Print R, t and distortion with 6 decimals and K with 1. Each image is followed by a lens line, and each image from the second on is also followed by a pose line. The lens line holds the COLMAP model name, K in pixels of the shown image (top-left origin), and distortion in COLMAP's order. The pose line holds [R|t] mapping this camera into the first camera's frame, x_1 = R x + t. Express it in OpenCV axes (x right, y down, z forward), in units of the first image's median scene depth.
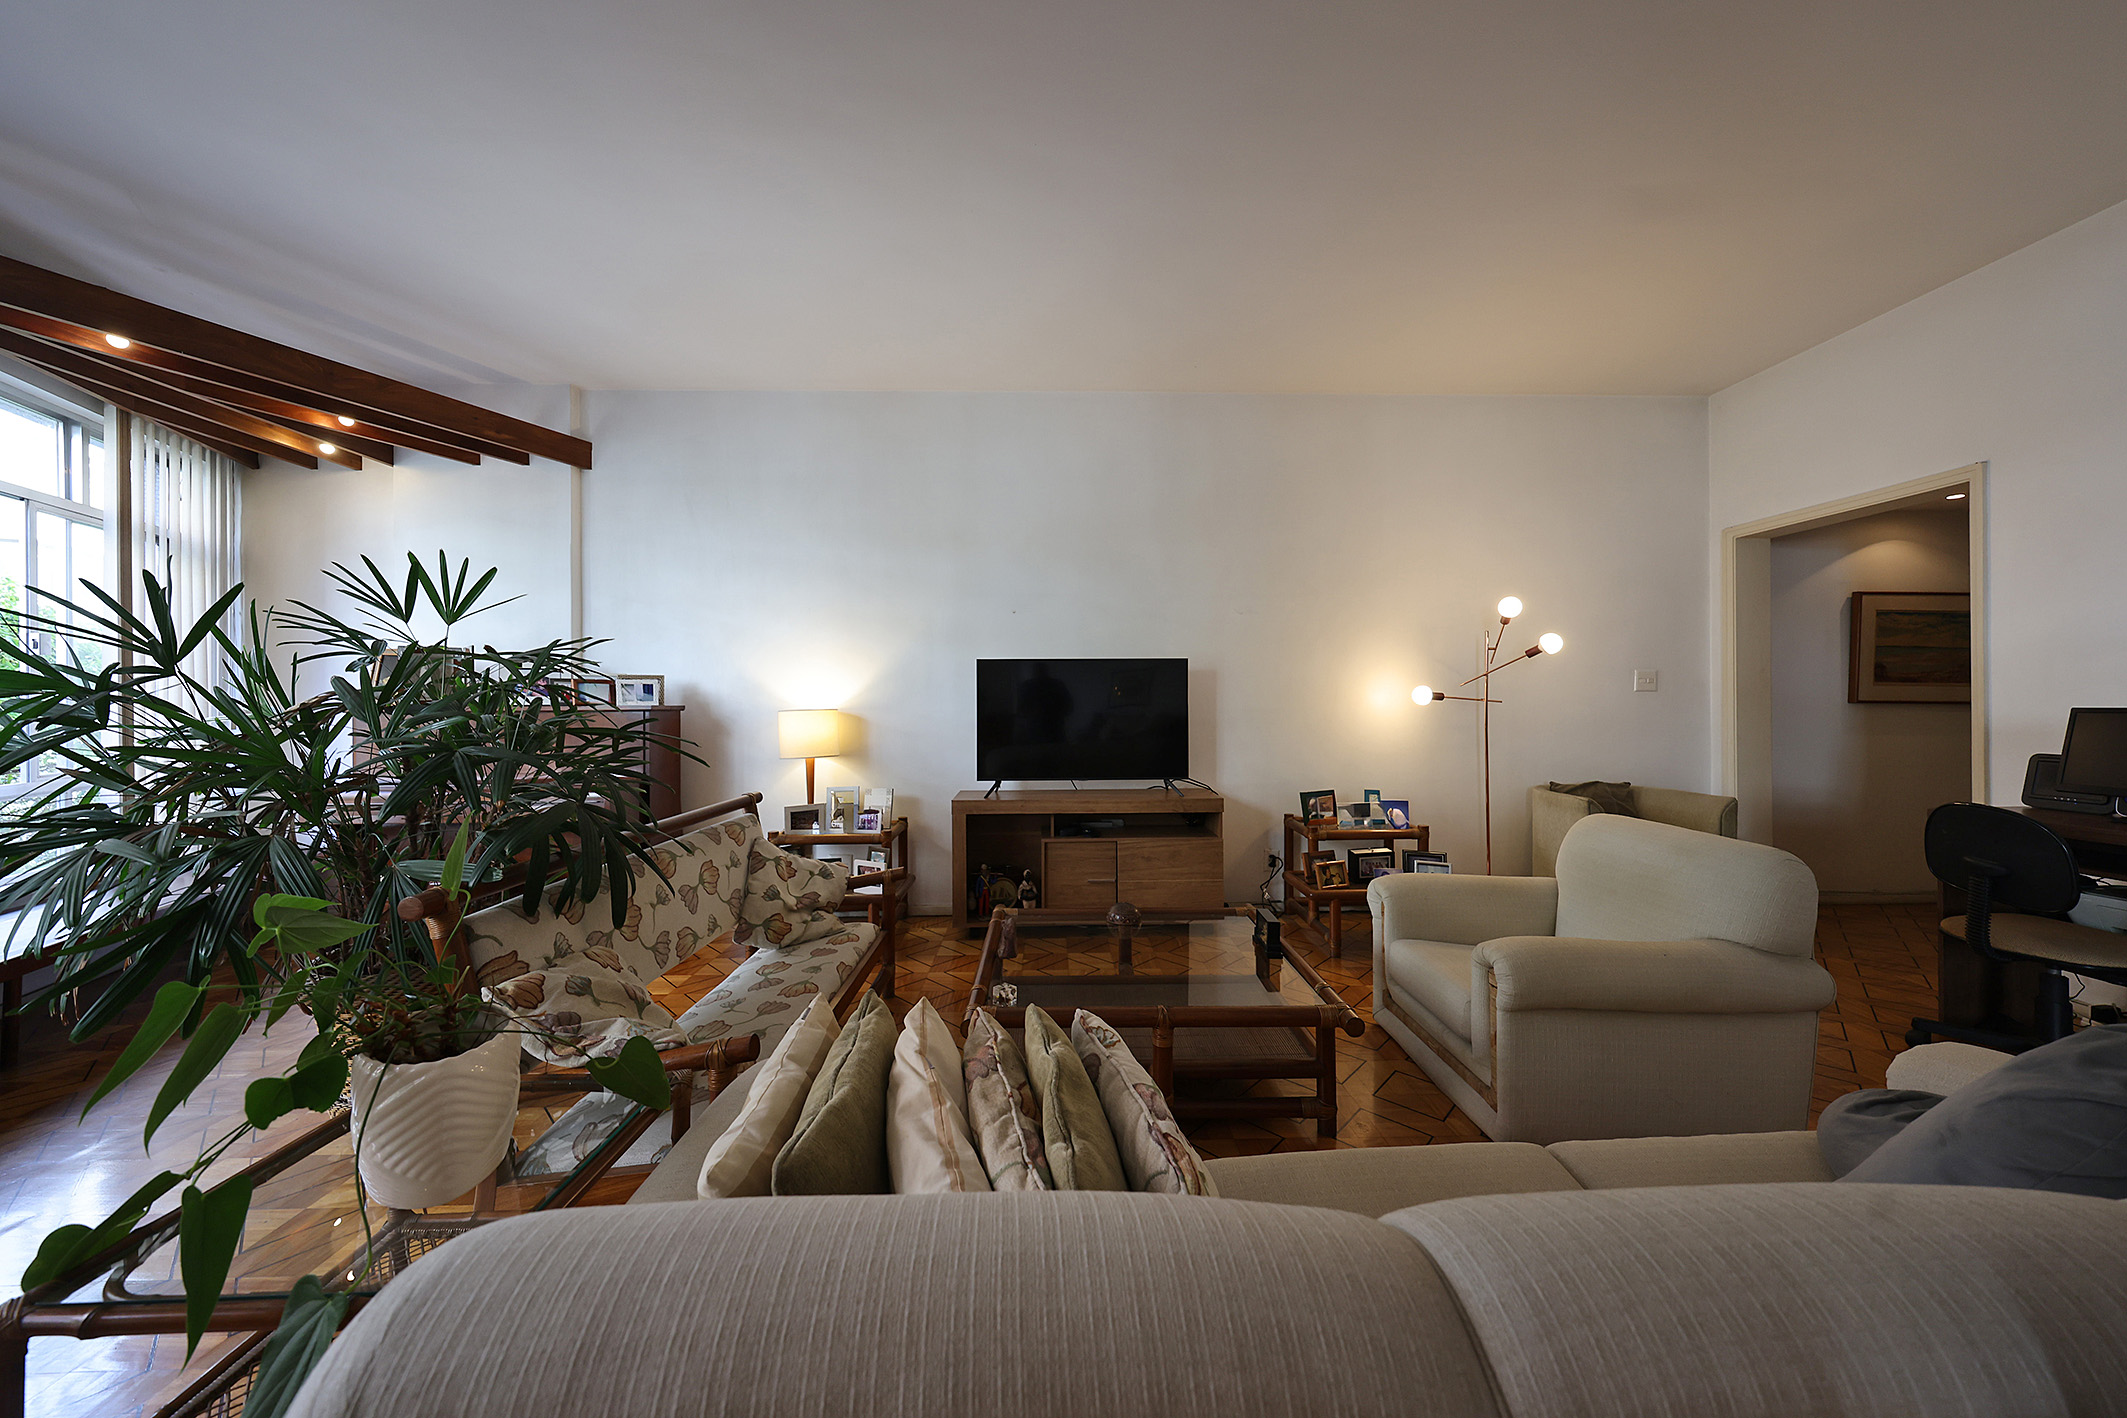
lens RADIAL K [[734.4, 0, 1067.5], [0, 734.4, 699.9], [0, 0, 1]] dist [-0.001690, -0.000220]
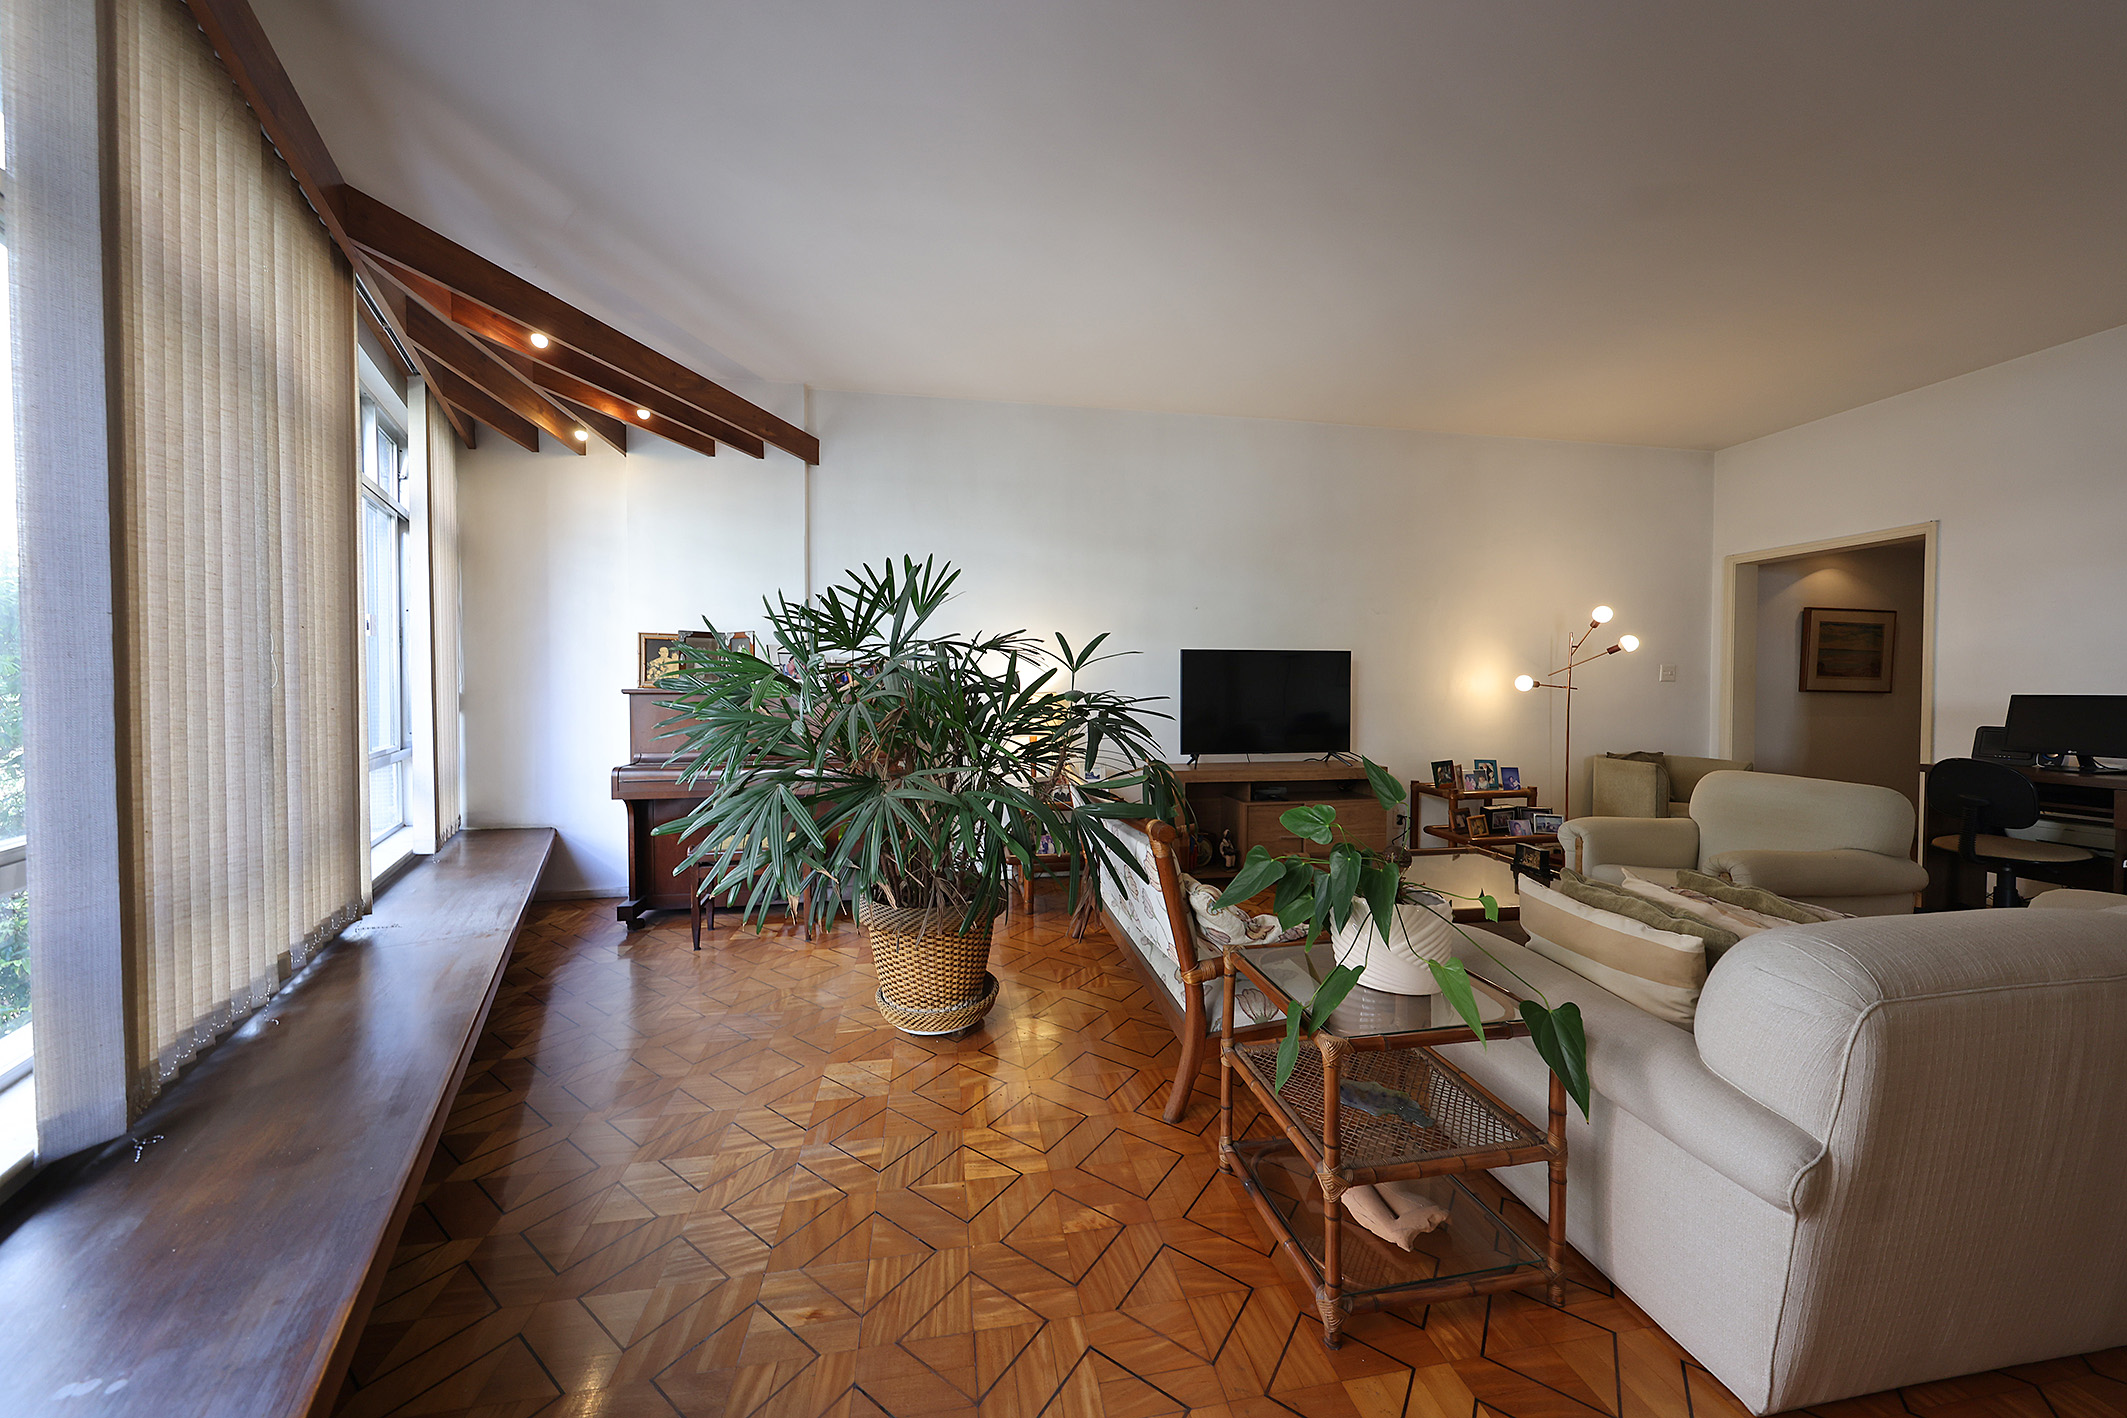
lens RADIAL K [[734.4, 0, 1059.9], [0, 734.4, 701.7], [0, 0, 1]] dist [-0.001690, -0.000220]
pose [[0.988309, 0.003000, 0.152436, -0.482707], [-0.006377, 0.999745, 0.021665, 0.002809], [-0.152332, -0.022383, 0.988076, -0.110205]]
